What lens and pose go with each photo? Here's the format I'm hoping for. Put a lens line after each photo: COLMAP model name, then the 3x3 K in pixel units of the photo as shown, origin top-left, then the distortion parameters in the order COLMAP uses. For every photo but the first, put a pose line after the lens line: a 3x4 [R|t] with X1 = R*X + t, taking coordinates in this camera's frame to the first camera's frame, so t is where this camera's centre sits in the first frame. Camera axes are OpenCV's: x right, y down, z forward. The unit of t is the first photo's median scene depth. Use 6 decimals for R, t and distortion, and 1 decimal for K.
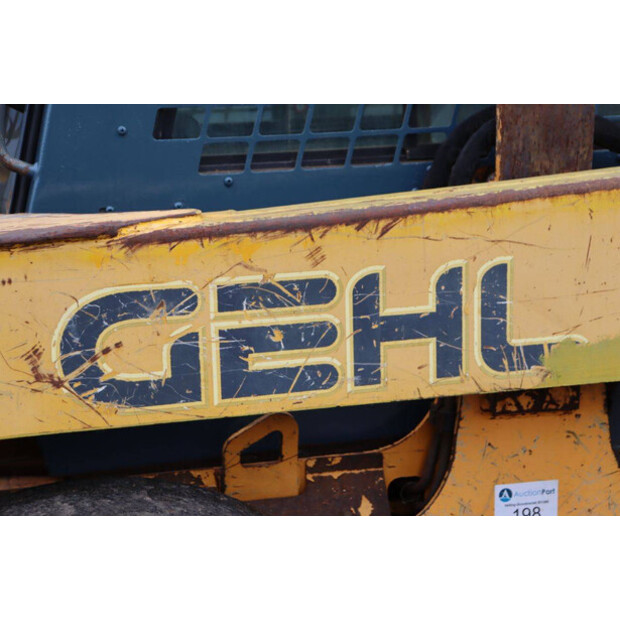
lens RADIAL K [[1512.3, 0, 309.9], [0, 1512.3, 310.1], [0, 0, 1]] dist [0.321214, 0.000000]
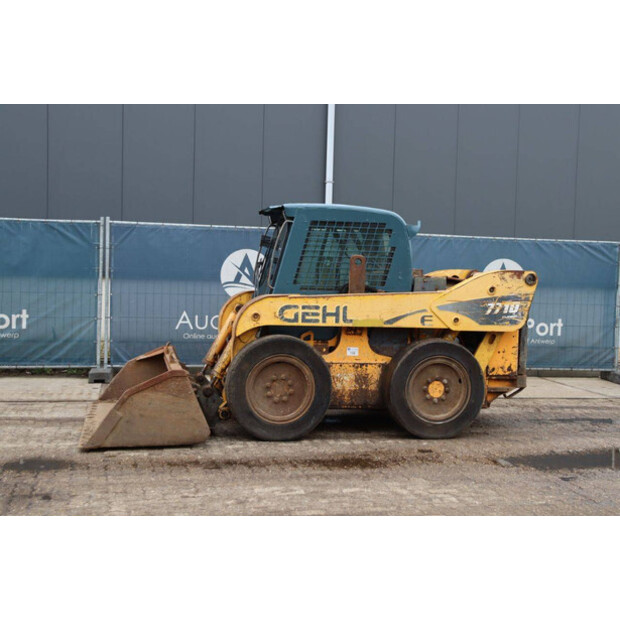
lens RADIAL K [[886.7, 0, 309.8], [0, 886.7, 310.1], [0, 0, 1]] dist [0.010273, 0.000000]
pose [[0.997599, 0.056247, -0.040407, 0.130189], [-0.060360, 0.992202, -0.109046, 0.418954], [0.033958, 0.111223, 0.993215, -2.811513]]
